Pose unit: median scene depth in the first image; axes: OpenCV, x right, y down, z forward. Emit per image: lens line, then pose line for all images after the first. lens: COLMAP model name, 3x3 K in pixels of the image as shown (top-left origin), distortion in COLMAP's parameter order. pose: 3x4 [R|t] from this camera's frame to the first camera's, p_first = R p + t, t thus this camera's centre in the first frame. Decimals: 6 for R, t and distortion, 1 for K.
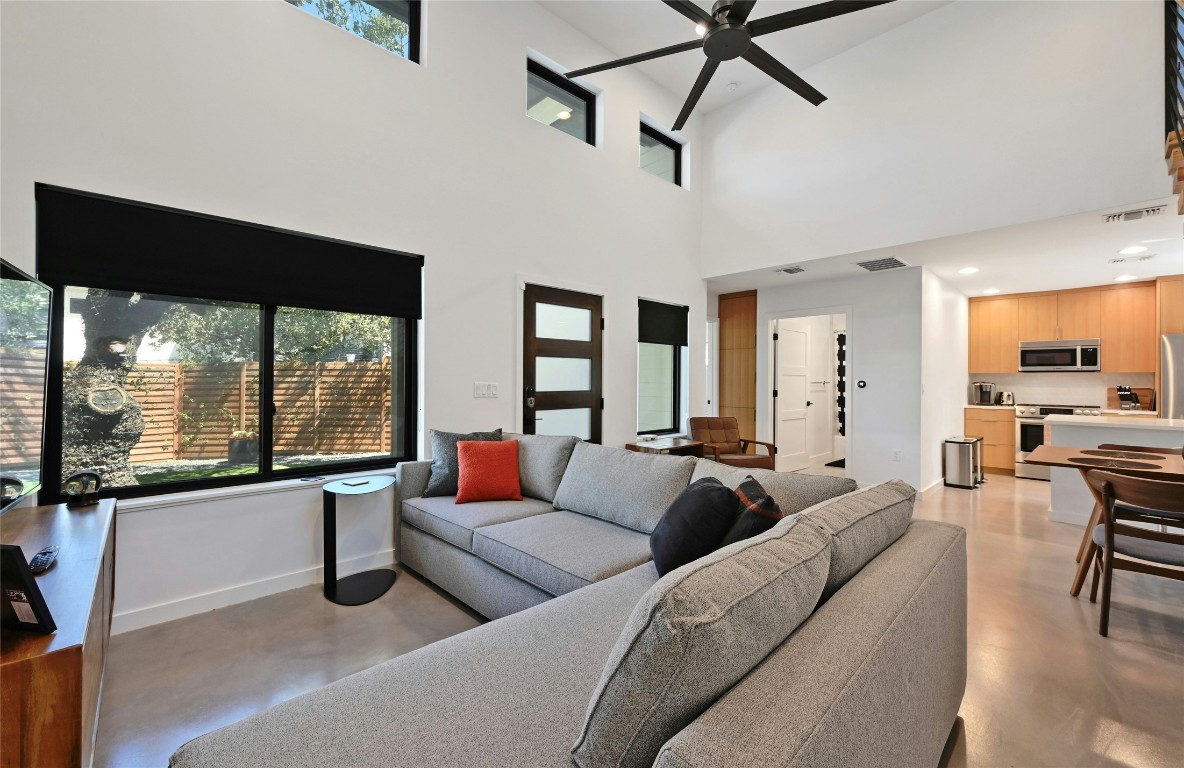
lens RADIAL K [[474.3, 0, 592.0], [0, 474.3, 384.0], [0, 0, 1]] dist [-0.000096, -0.000003]
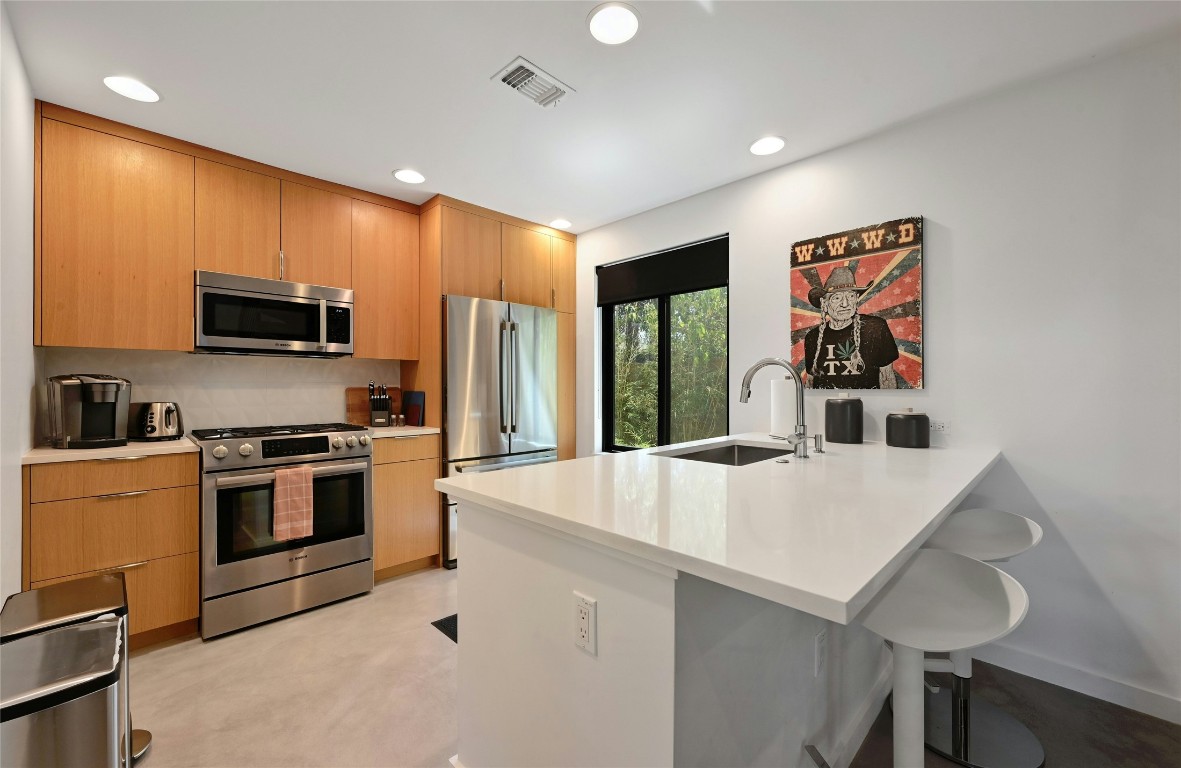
lens RADIAL K [[473.0, 0, 590.5], [0, 473.0, 384.0], [0, 0, 1]] dist [-0.000096, -0.000003]
pose [[-0.015000, -0.005387, 0.999873, 0.517615], [0.001660, 0.999984, 0.005412, 0.001147], [-0.999886, 0.001741, -0.014991, 0.692922]]
